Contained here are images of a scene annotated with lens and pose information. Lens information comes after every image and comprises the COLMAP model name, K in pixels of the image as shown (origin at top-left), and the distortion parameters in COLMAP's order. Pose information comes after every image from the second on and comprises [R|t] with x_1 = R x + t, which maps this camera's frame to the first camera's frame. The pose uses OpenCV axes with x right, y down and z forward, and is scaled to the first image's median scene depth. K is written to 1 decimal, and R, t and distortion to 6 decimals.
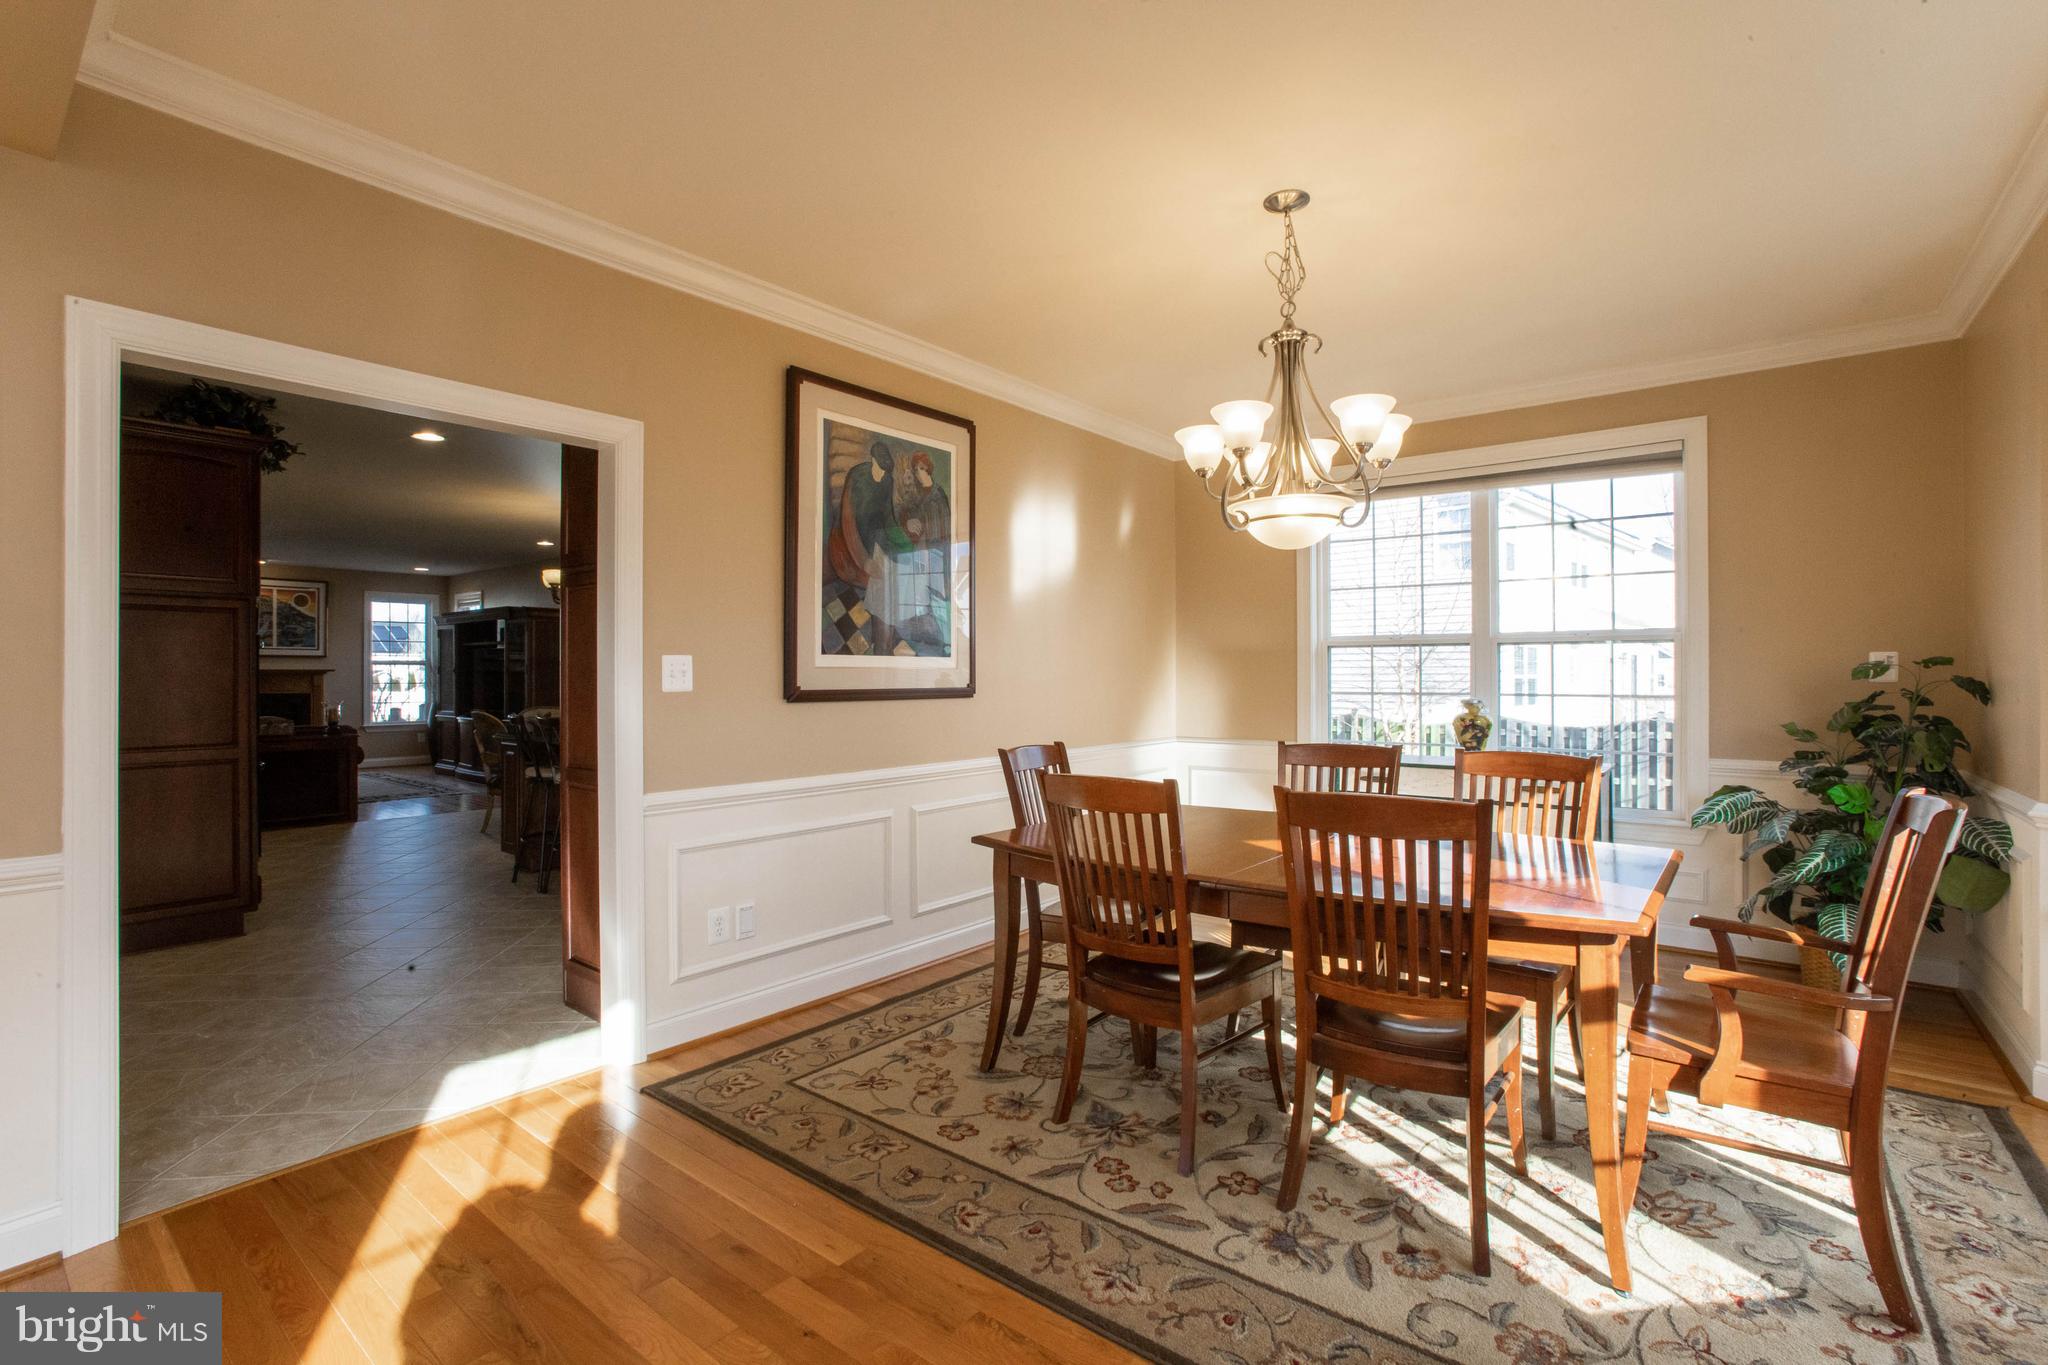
lens RADIAL K [[937.9, 0, 1078.9], [0, 937.9, 668.0], [0, 0, 1]] dist [-0.040487, 0.007649]
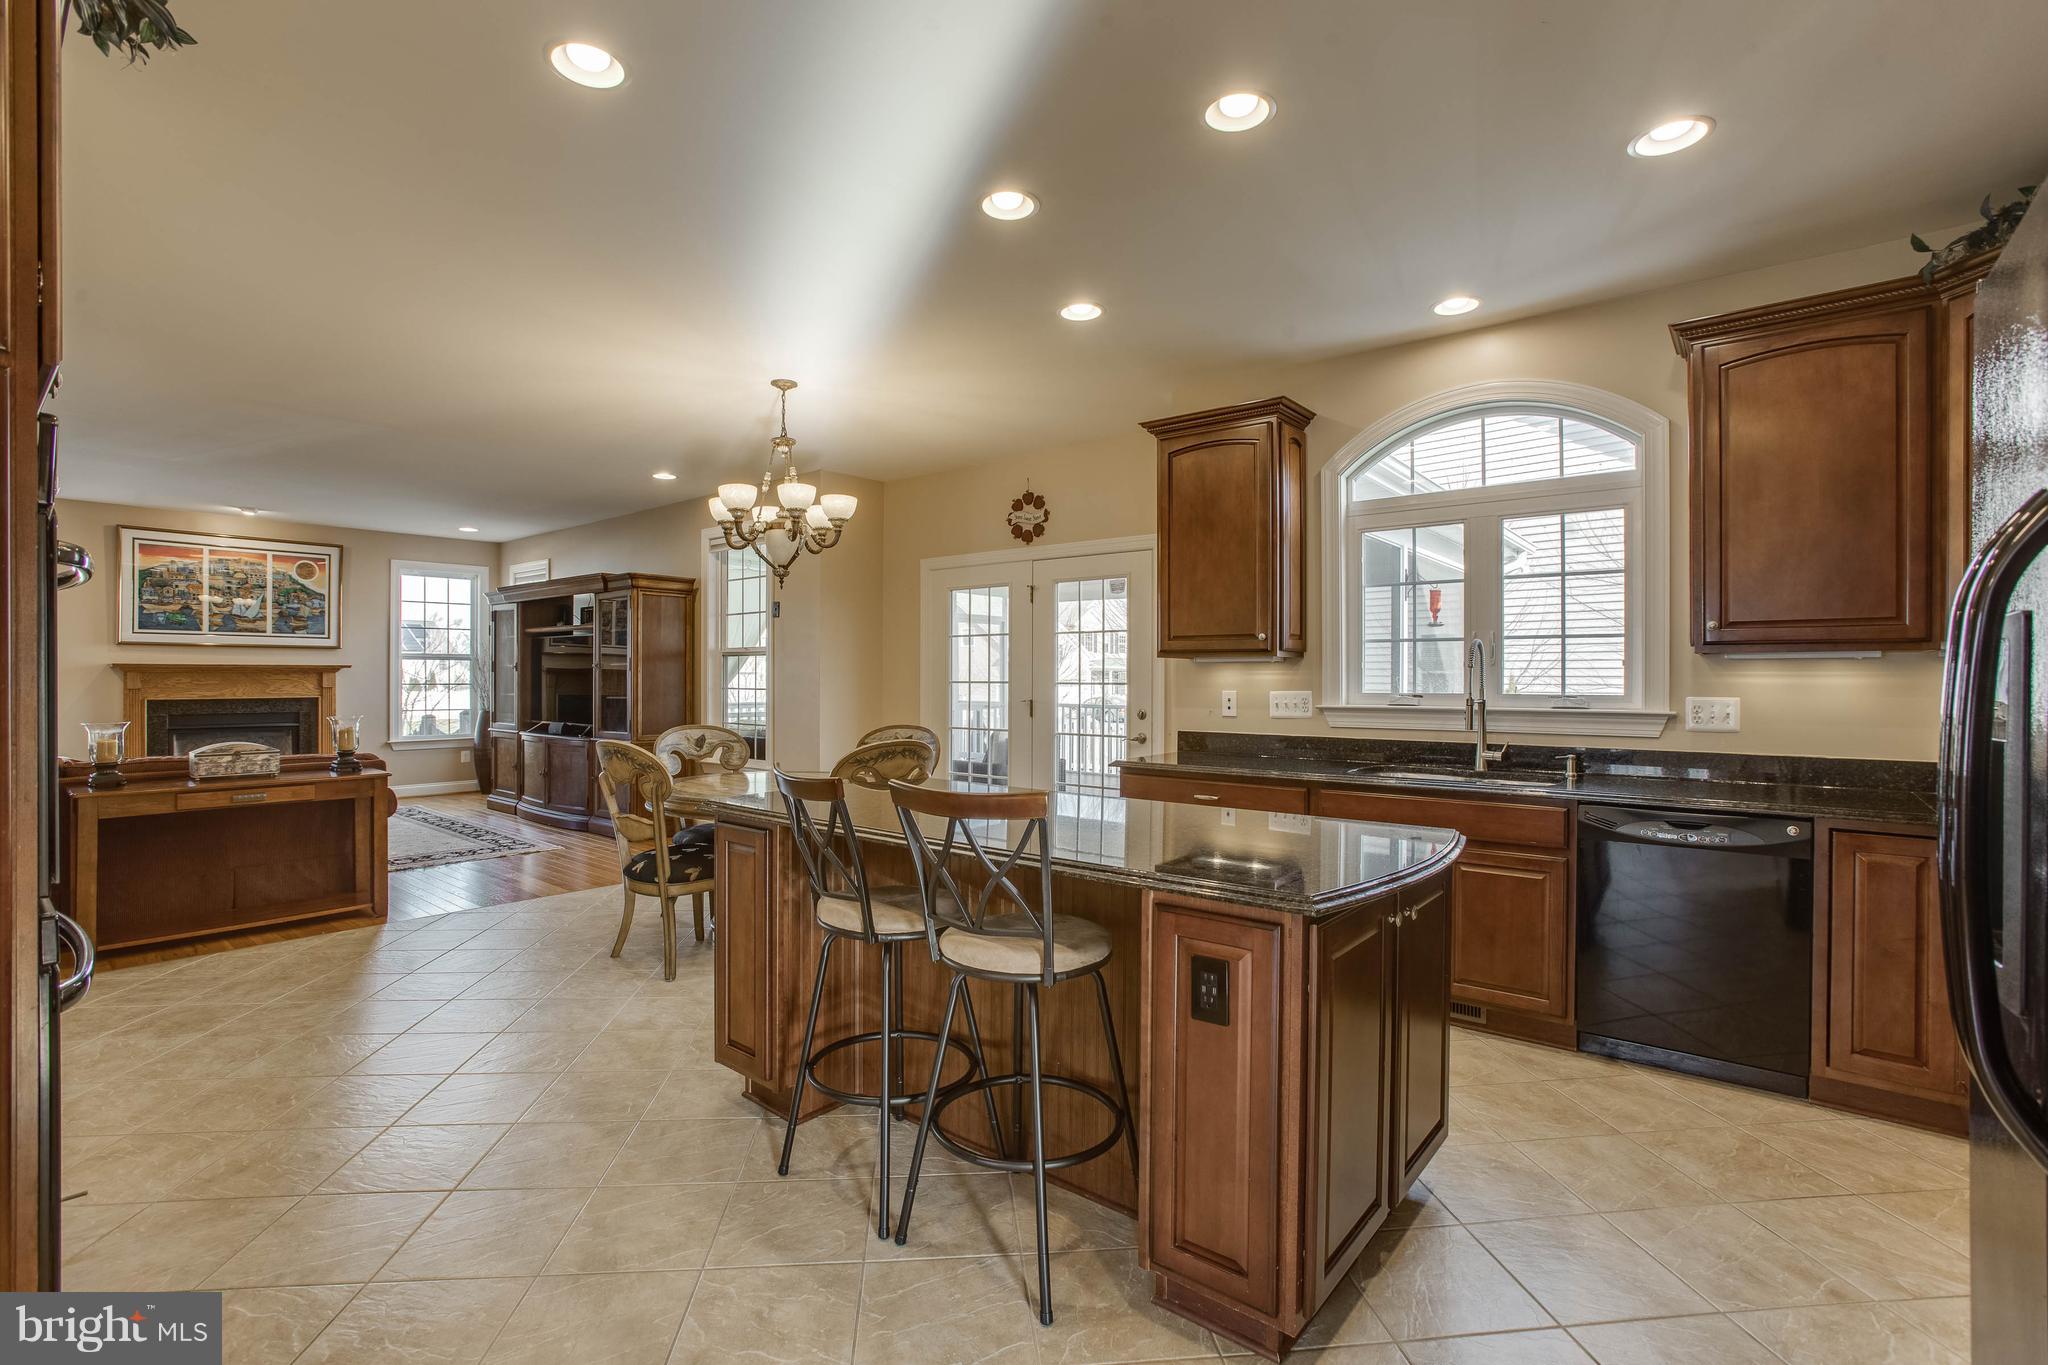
lens RADIAL K [[931.5, 0, 1042.8], [0, 931.5, 671.7], [0, 0, 1]] dist [-0.034652, 0.012133]
pose [[0.999291, 0.002693, -0.037559, -0.234436], [-0.002613, 0.999994, 0.002166, 0.003964], [0.037564, -0.002066, 0.999292, 0.290725]]
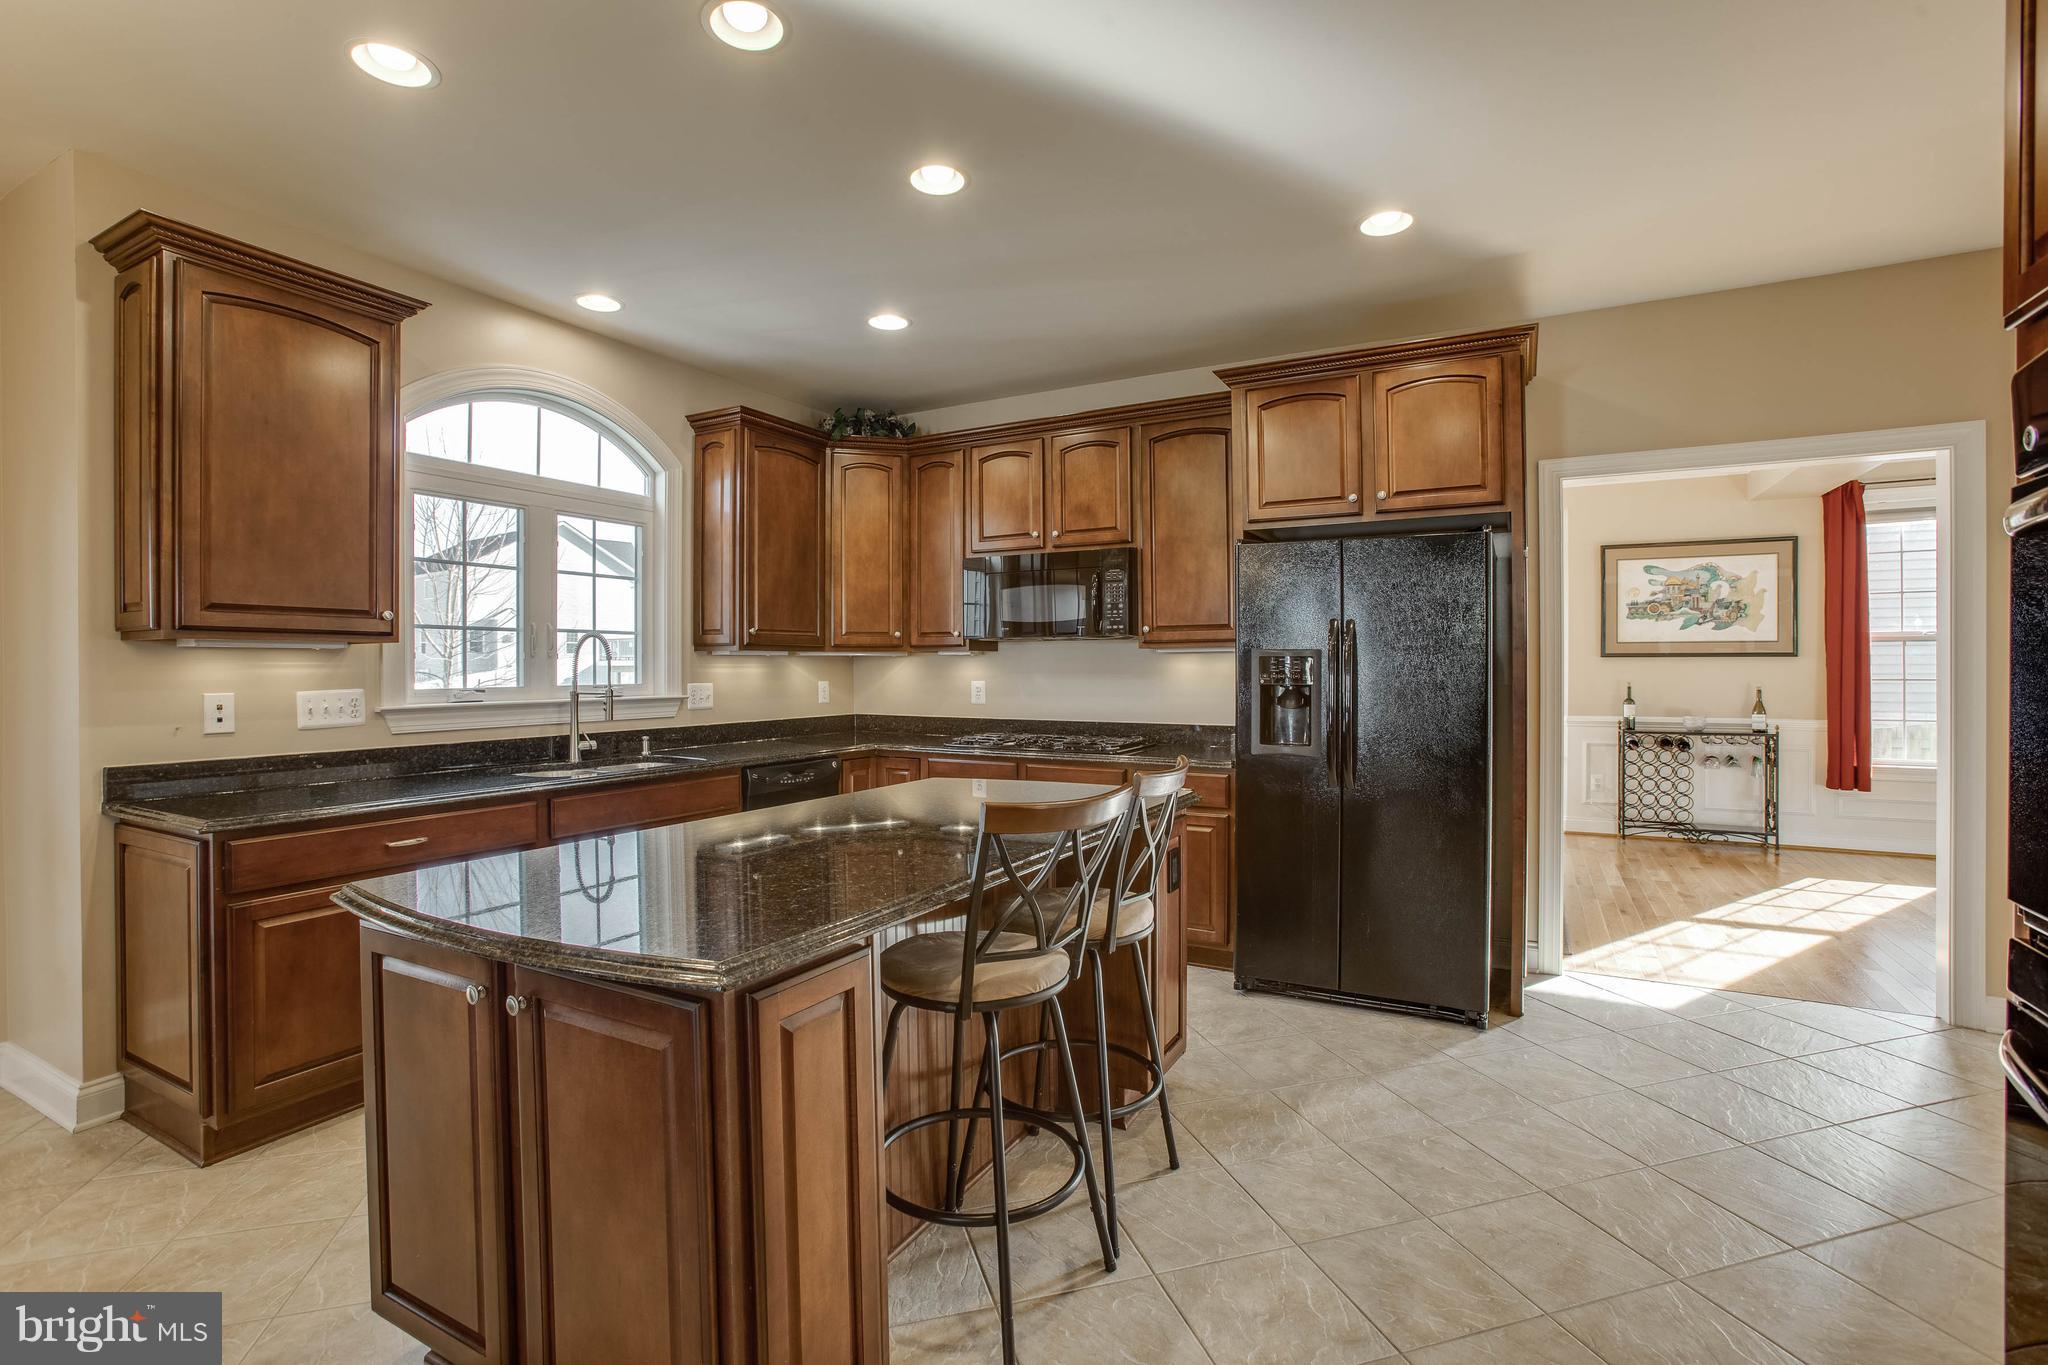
lens RADIAL K [[931.5, 0, 991.8], [0, 931.5, 670.3], [0, 0, 1]] dist [-0.034652, 0.012133]
pose [[-0.118549, 0.001219, 0.992947, -0.427215], [-0.000033, 0.999999, -0.001232, 0.006834], [-0.992948, -0.000179, -0.118549, 0.501996]]
